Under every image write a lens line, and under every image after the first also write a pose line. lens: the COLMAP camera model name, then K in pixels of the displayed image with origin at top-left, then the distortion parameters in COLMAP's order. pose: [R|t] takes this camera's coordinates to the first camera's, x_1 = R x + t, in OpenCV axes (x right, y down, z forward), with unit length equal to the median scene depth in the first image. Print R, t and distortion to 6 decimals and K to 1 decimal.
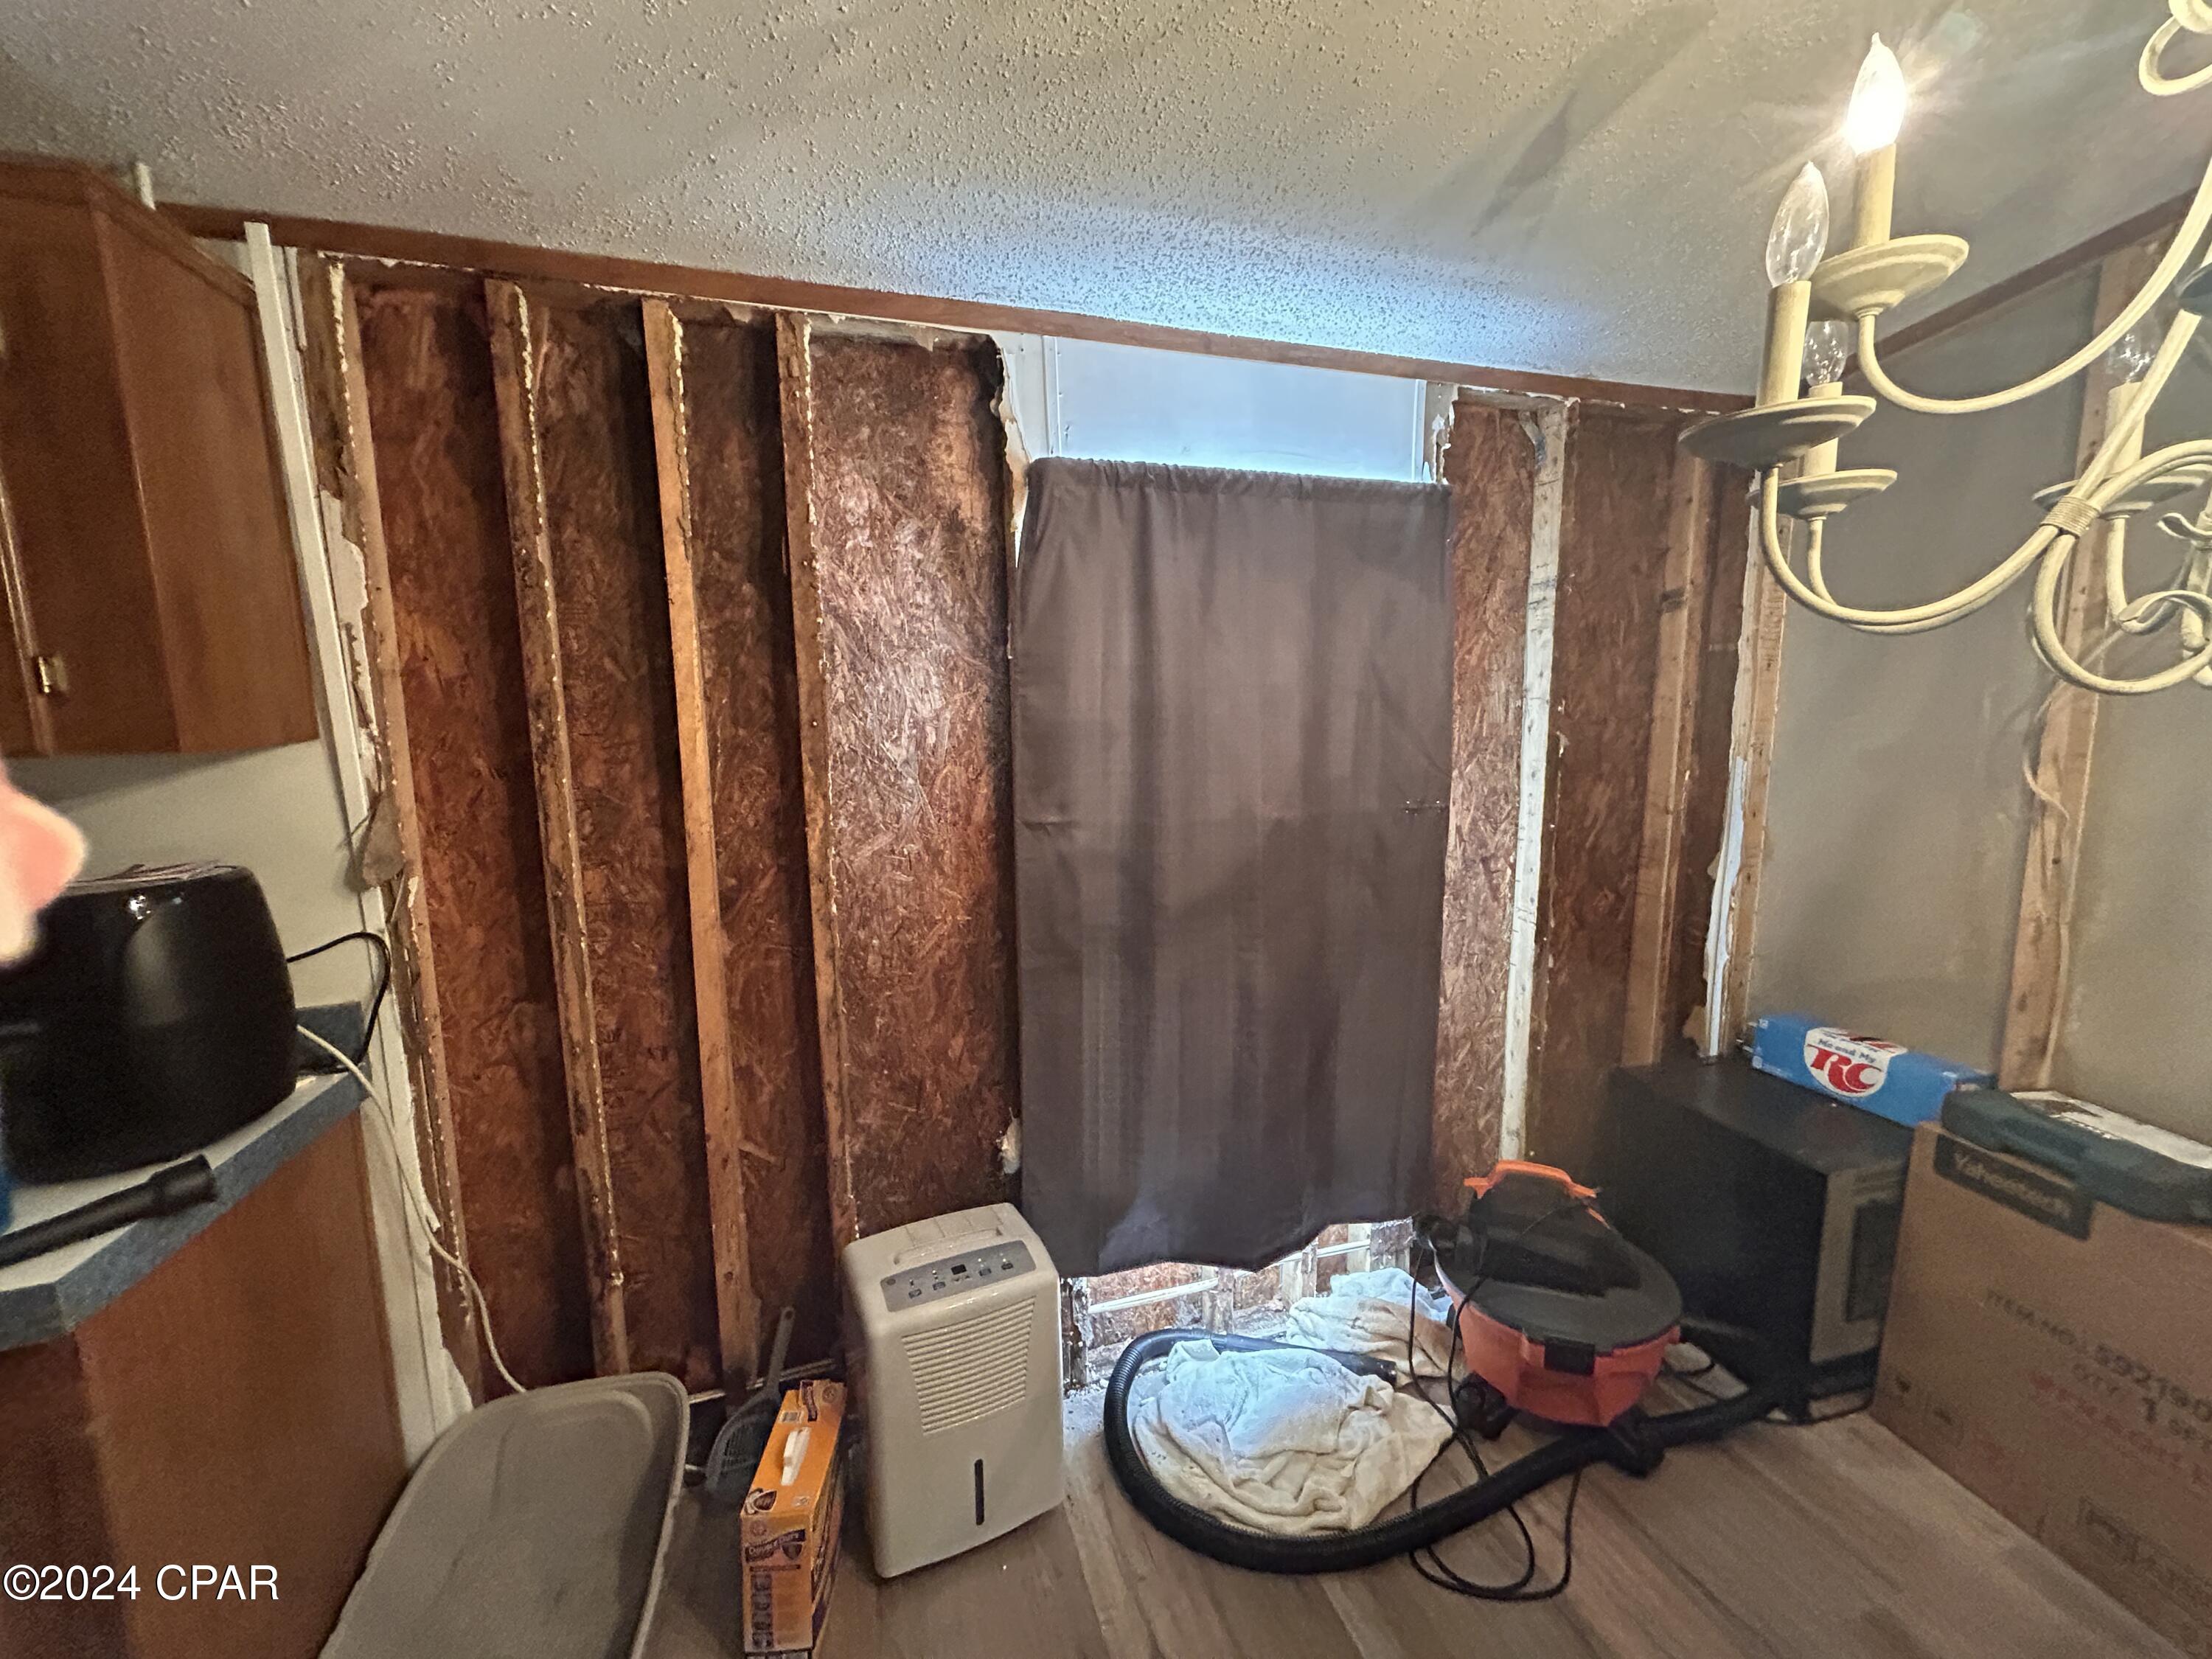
lens RADIAL K [[893.3, 0, 1102.7], [0, 893.3, 826.2], [0, 0, 1]] dist [0.003313, -0.000118]
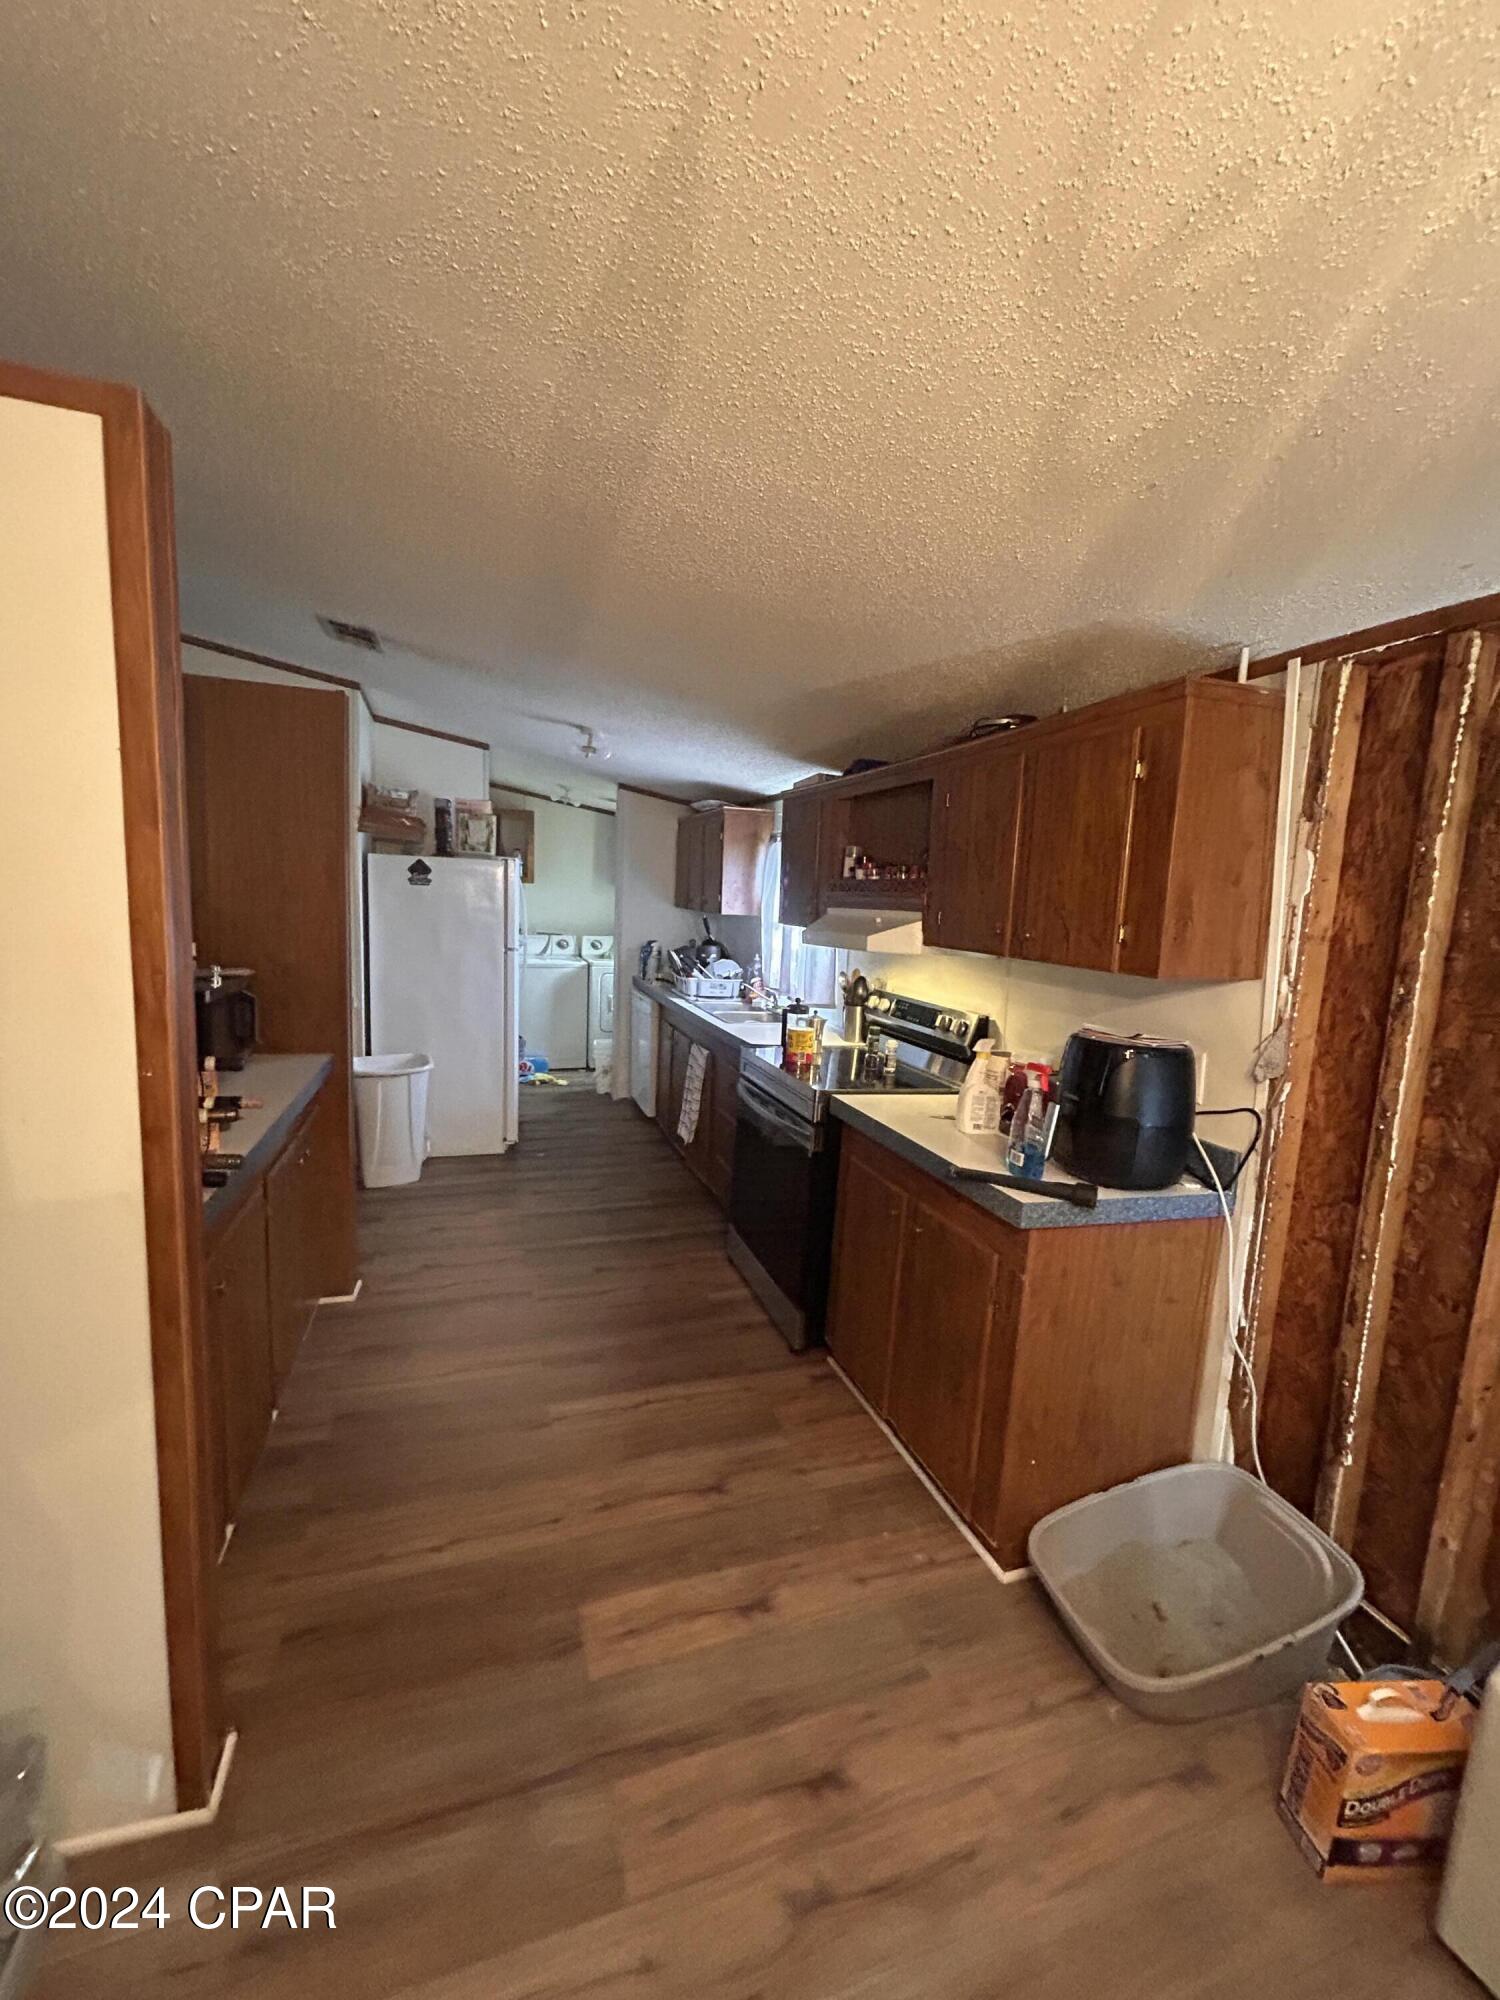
lens RADIAL K [[807.7, 0, 750.0], [0, 807.7, 1000.0], [0, 0, 1]] dist [0.003313, -0.000118]
pose [[0.021205, 0.142530, -0.989563, 0.453306], [-0.194328, 0.971496, 0.135763, -0.076594], [0.980707, 0.189421, 0.048298, 0.082788]]
